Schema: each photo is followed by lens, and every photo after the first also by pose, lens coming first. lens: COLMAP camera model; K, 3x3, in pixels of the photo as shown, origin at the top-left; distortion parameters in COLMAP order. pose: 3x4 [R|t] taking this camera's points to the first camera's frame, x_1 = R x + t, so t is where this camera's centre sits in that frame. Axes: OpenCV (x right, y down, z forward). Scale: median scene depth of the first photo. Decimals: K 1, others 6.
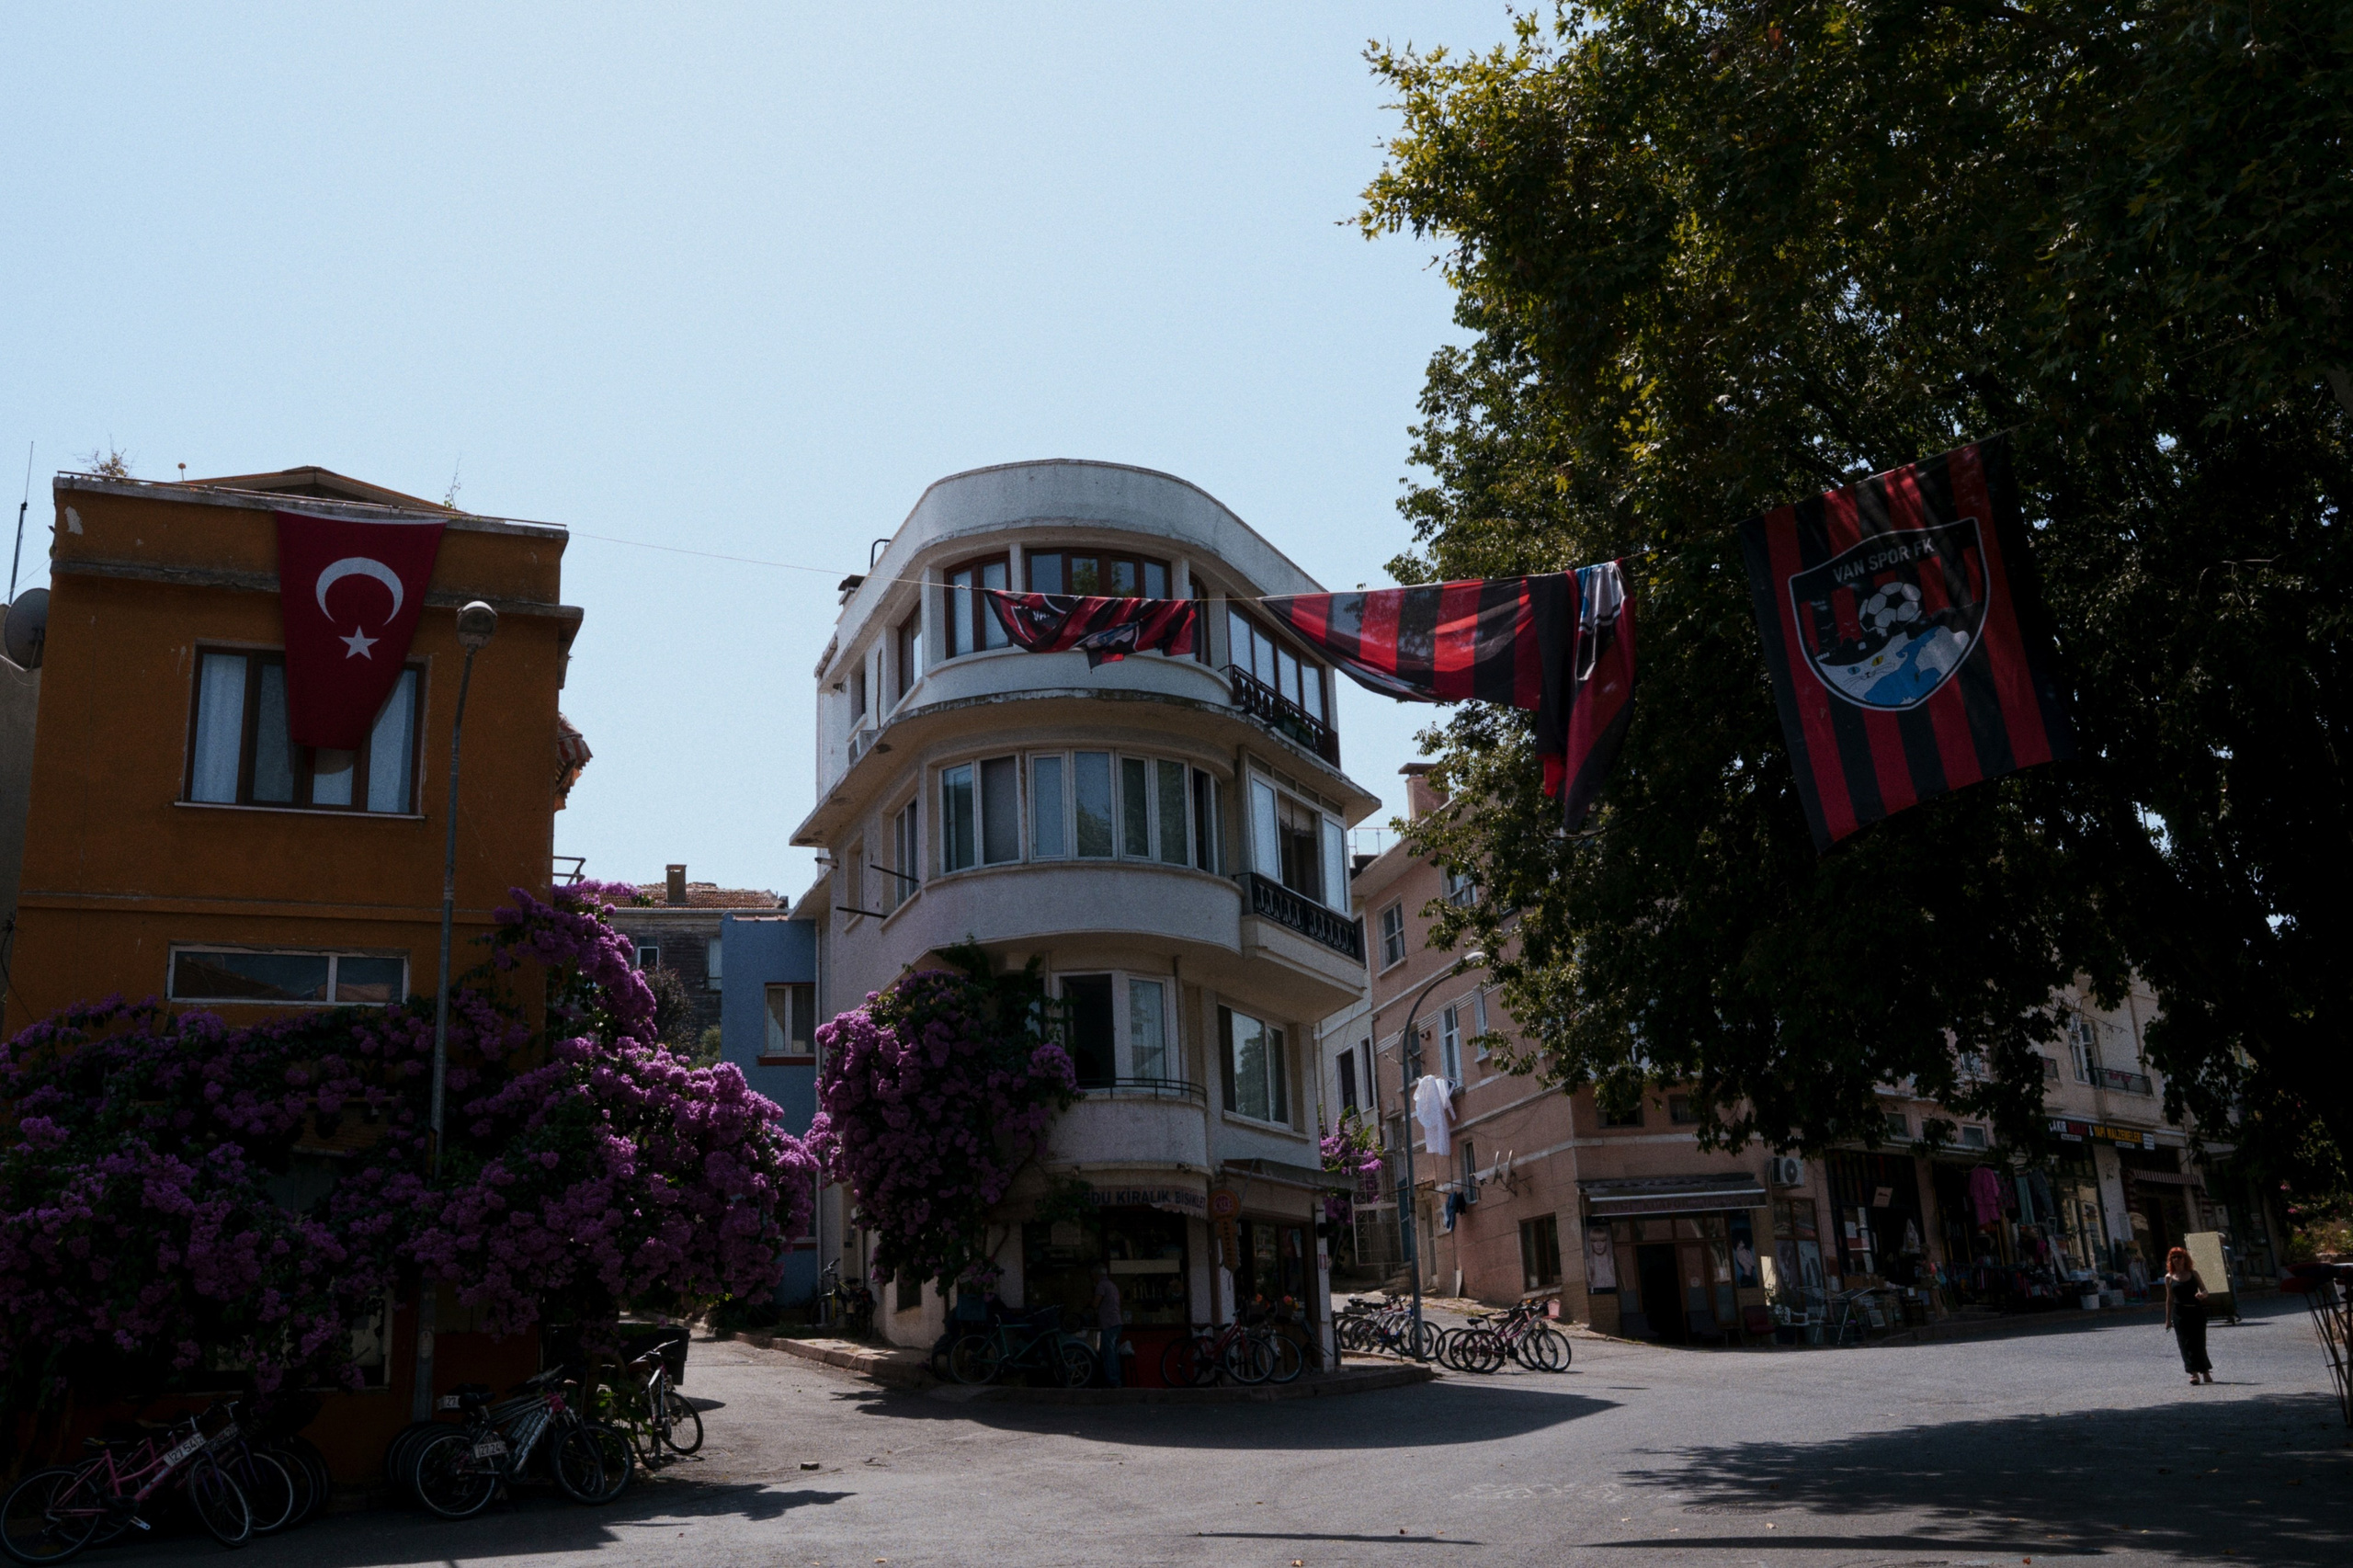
lens RADIAL K [[2361.1, 0, 1178.8], [0, 2361.1, 781.5], [0, 0, 1]] dist [-0.006261, 0.000000]
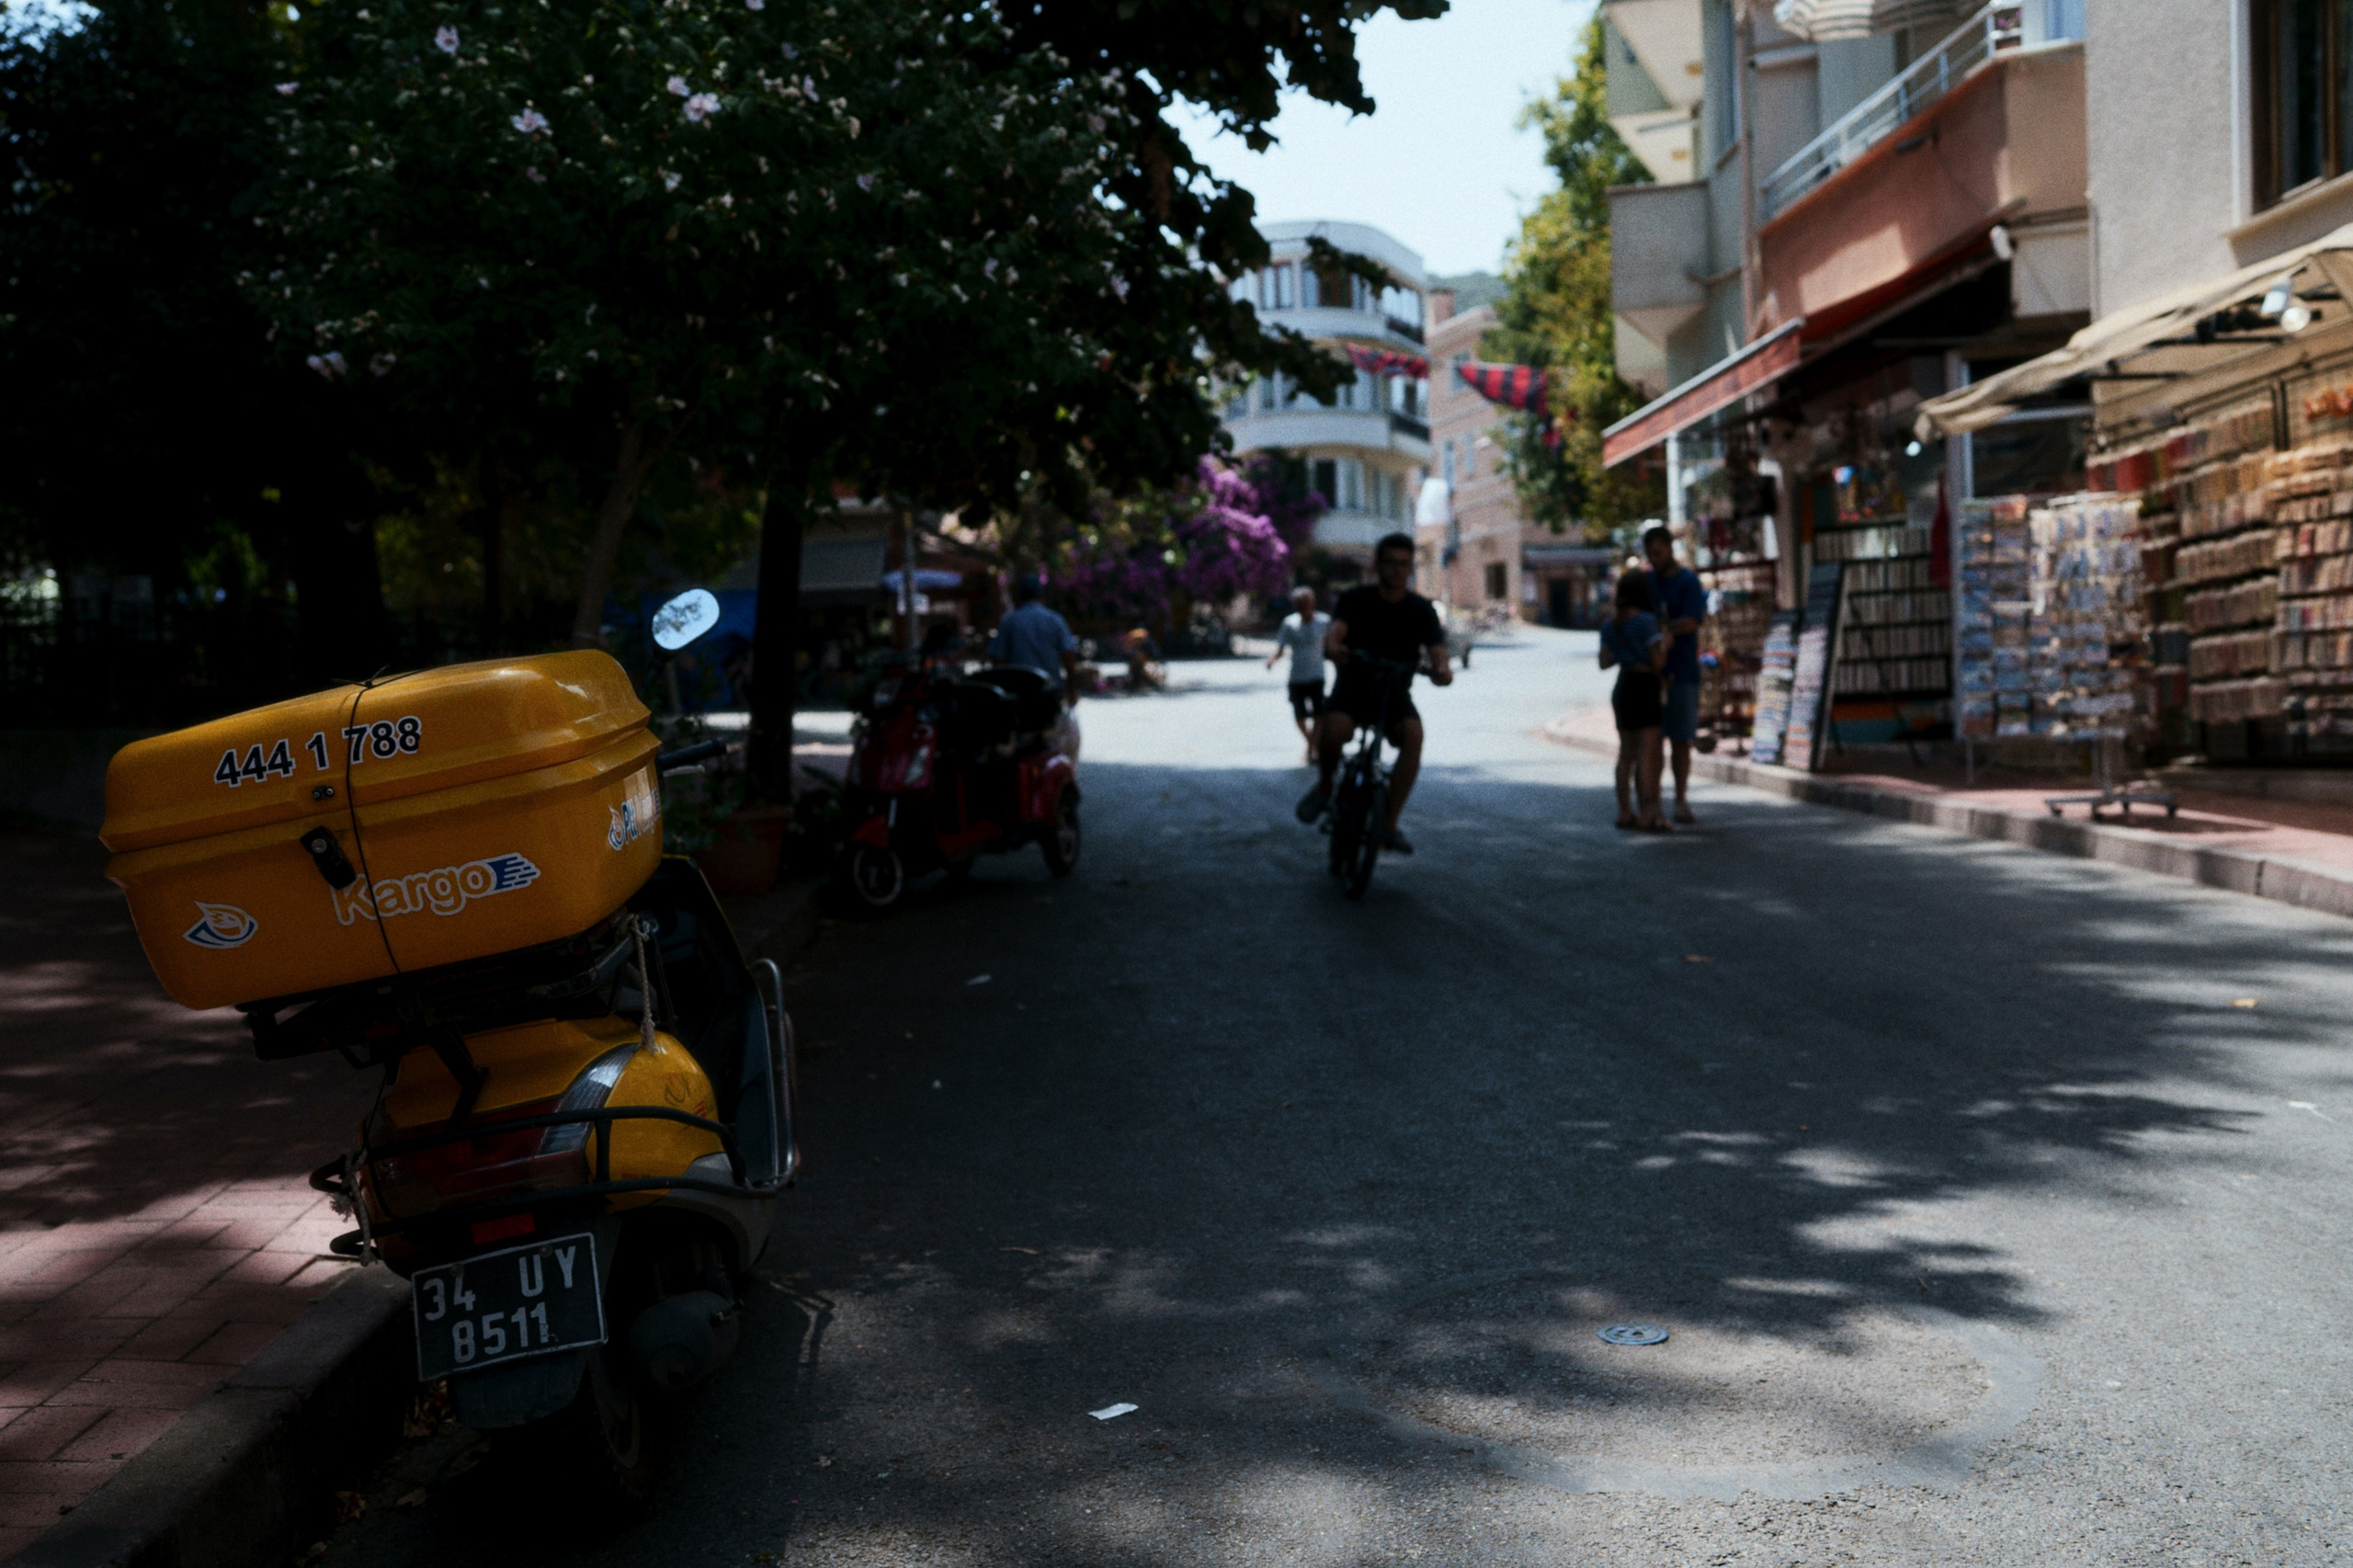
lens RADIAL K [[2361.1, 0, 1174.8], [0, 2361.1, 783.1], [0, 0, 1]] dist [-0.006261, 0.000000]
pose [[0.998732, 0.017807, 0.047085, -0.268589], [-0.030475, 0.958348, 0.283971, -0.246065], [-0.040067, -0.285046, 0.957676, -1.189720]]
